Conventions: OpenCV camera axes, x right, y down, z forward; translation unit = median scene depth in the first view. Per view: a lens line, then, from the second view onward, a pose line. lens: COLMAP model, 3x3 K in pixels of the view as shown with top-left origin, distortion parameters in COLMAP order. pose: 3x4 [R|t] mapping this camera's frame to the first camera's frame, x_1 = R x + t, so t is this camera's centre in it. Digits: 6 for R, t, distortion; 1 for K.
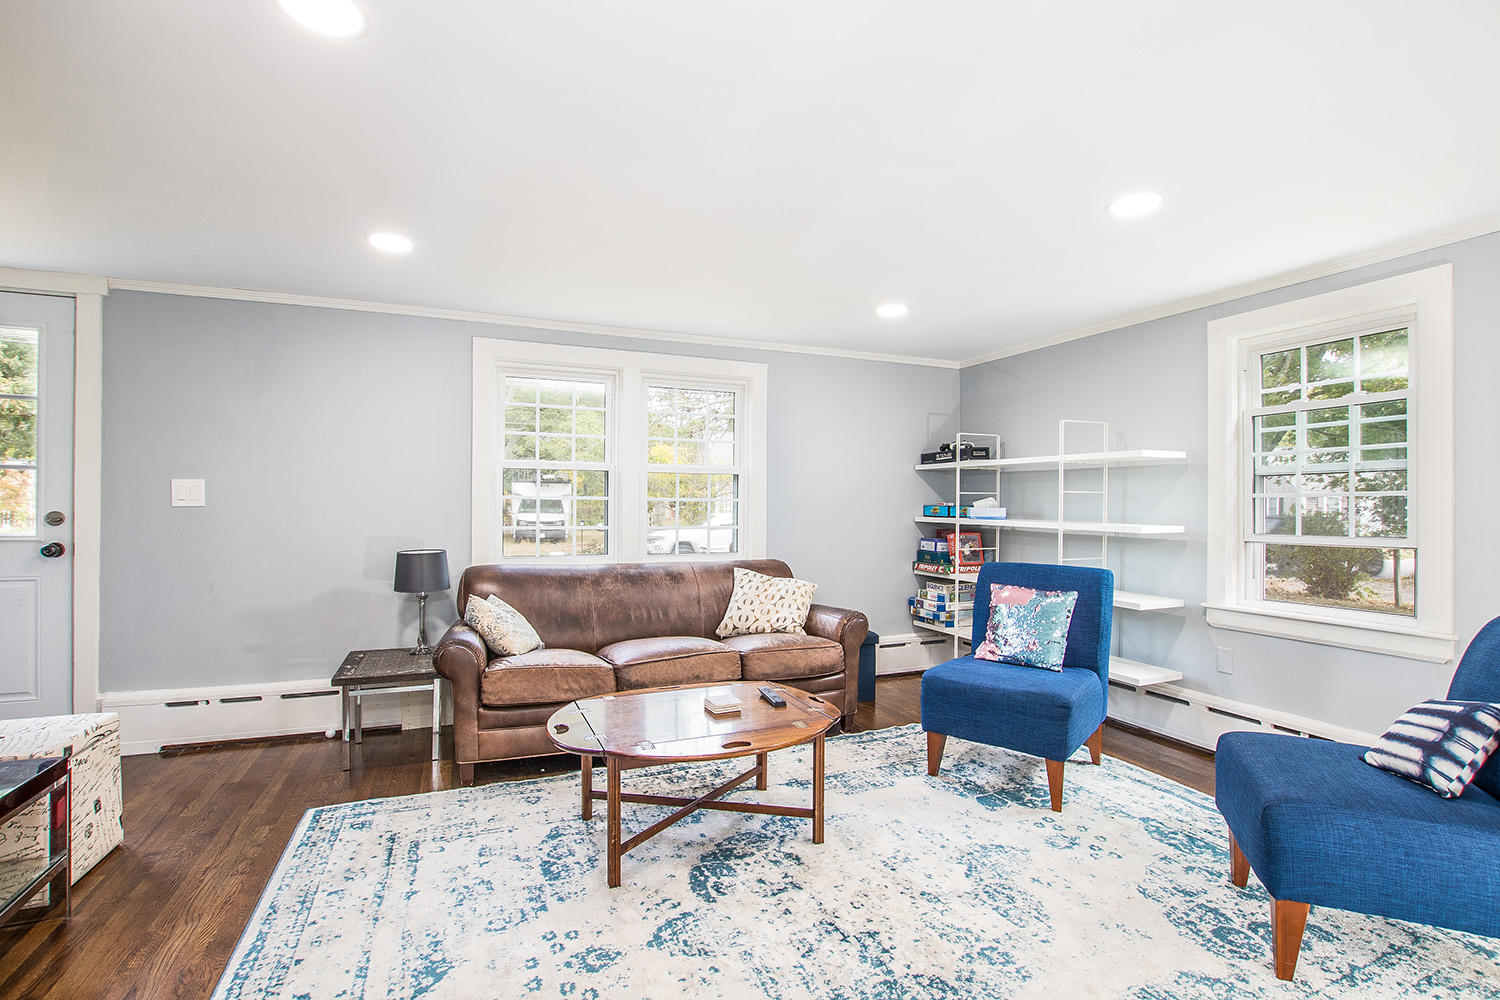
lens RADIAL K [[689.8, 0, 752.8], [0, 689.8, 508.6], [0, 0, 1]] dist [-0.029789, 0.001836]
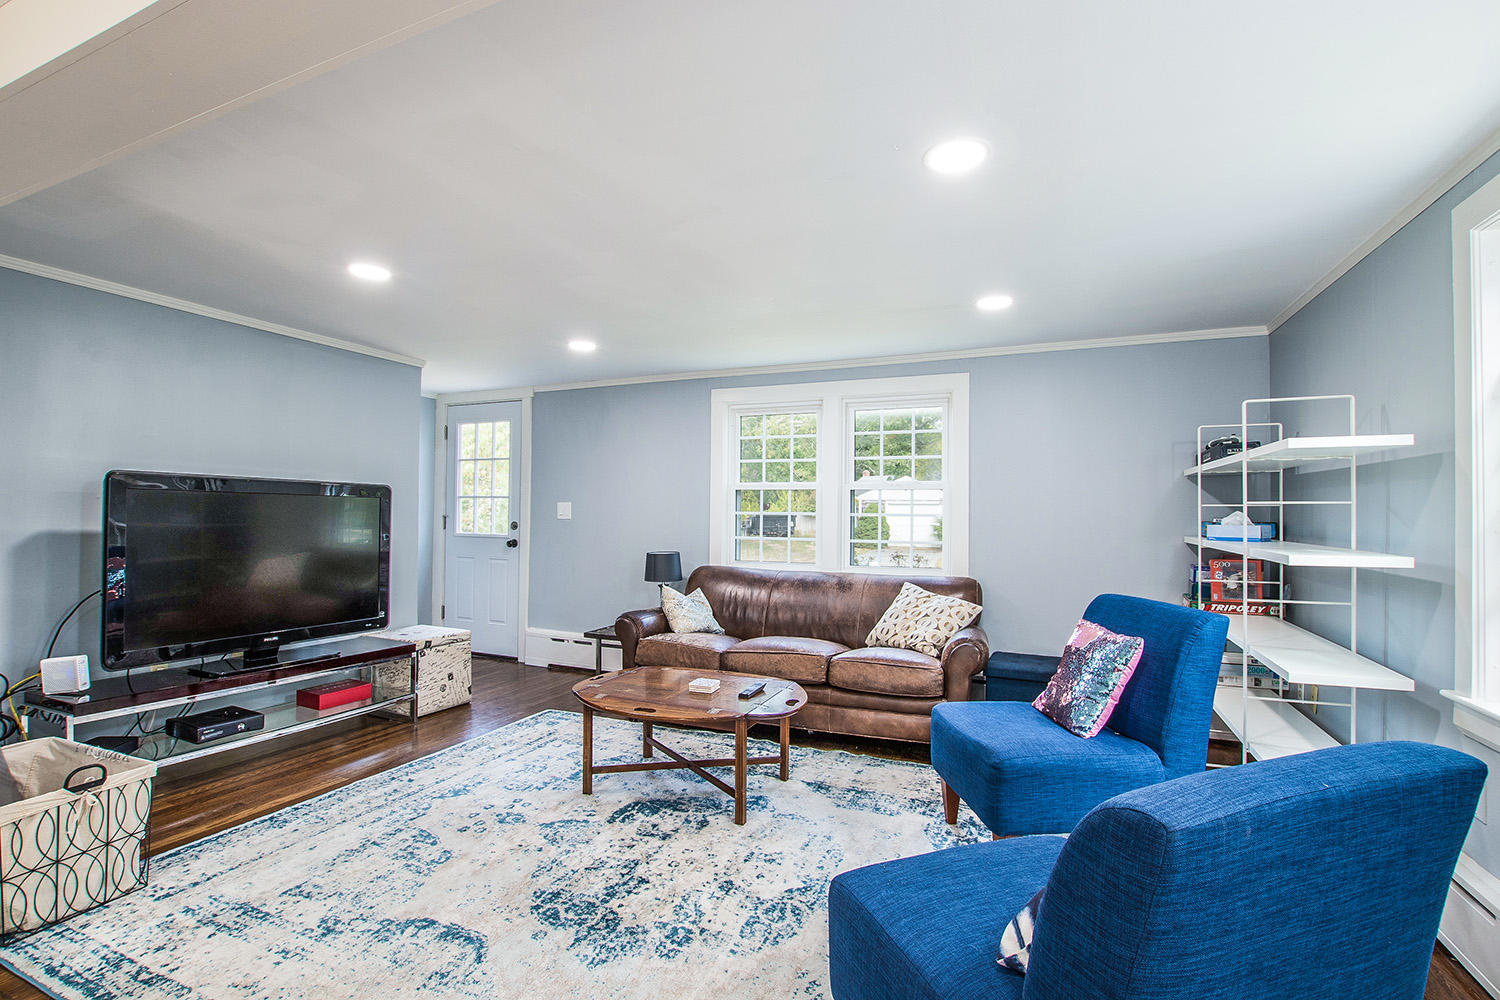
lens RADIAL K [[689.8, 0, 752.8], [0, 689.8, 508.6], [0, 0, 1]] dist [-0.029789, 0.001836]
pose [[0.694583, -0.007673, -0.719372, 0.835094], [-0.009047, 0.999771, -0.019399, -0.000797], [0.719356, 0.019982, 0.694355, 0.214524]]
